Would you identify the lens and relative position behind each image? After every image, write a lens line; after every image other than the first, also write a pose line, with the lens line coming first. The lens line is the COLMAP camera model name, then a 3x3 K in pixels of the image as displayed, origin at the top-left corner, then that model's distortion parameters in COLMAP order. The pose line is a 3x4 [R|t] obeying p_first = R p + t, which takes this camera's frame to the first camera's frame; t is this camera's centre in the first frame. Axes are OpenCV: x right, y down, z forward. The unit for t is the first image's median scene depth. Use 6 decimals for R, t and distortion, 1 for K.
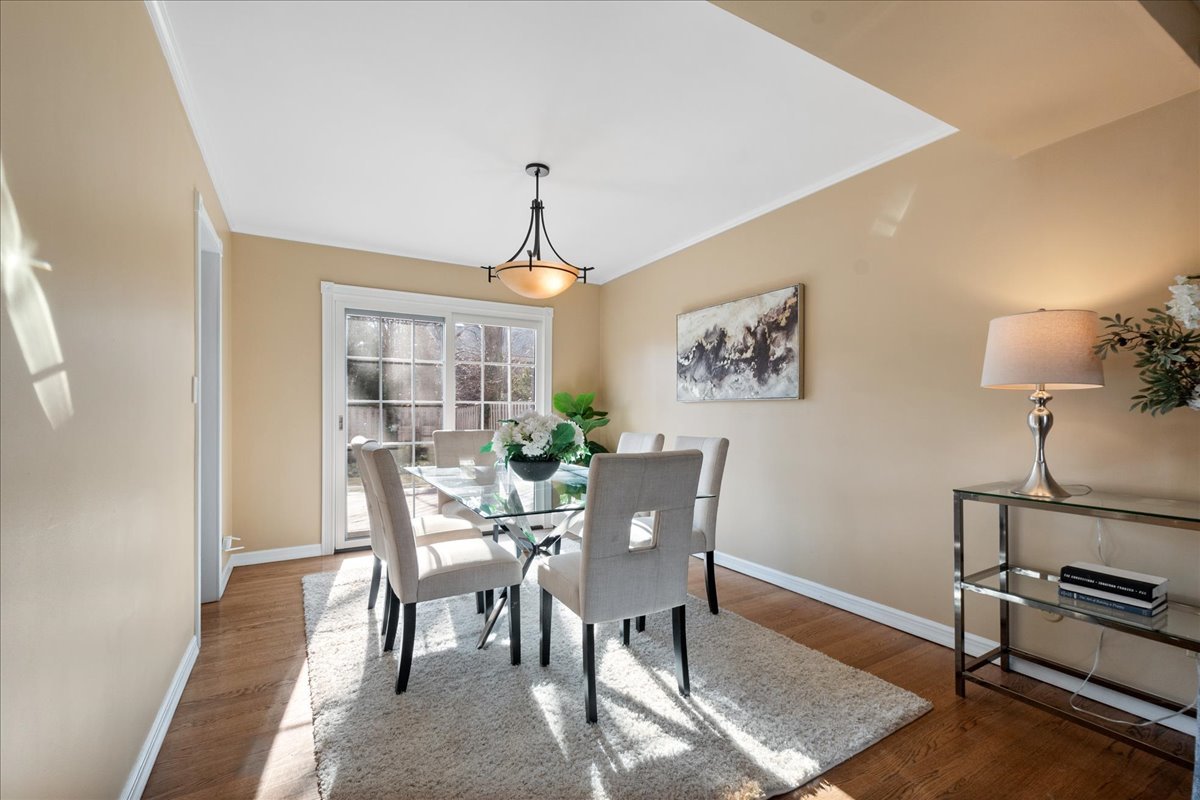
lens RADIAL K [[528.9, 0, 609.2], [0, 528.9, 409.3], [0, 0, 1]] dist [0.004414, -0.000160]
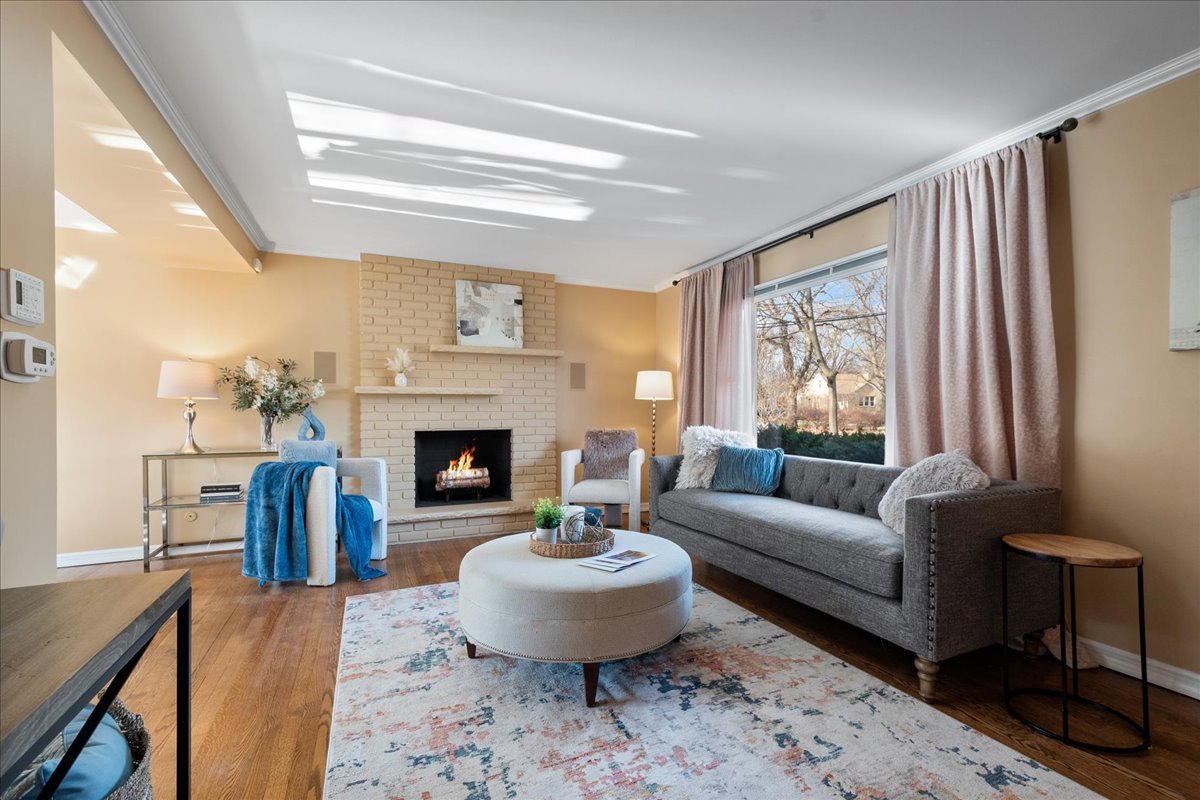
lens RADIAL K [[528.9, 0, 609.2], [0, 528.9, 409.3], [0, 0, 1]] dist [0.004414, -0.000160]
pose [[0.118393, -0.004247, 0.992958, -0.609033], [0.001513, 0.999990, 0.004097, -0.004043], [-0.992966, 0.001017, 0.118398, -0.495570]]
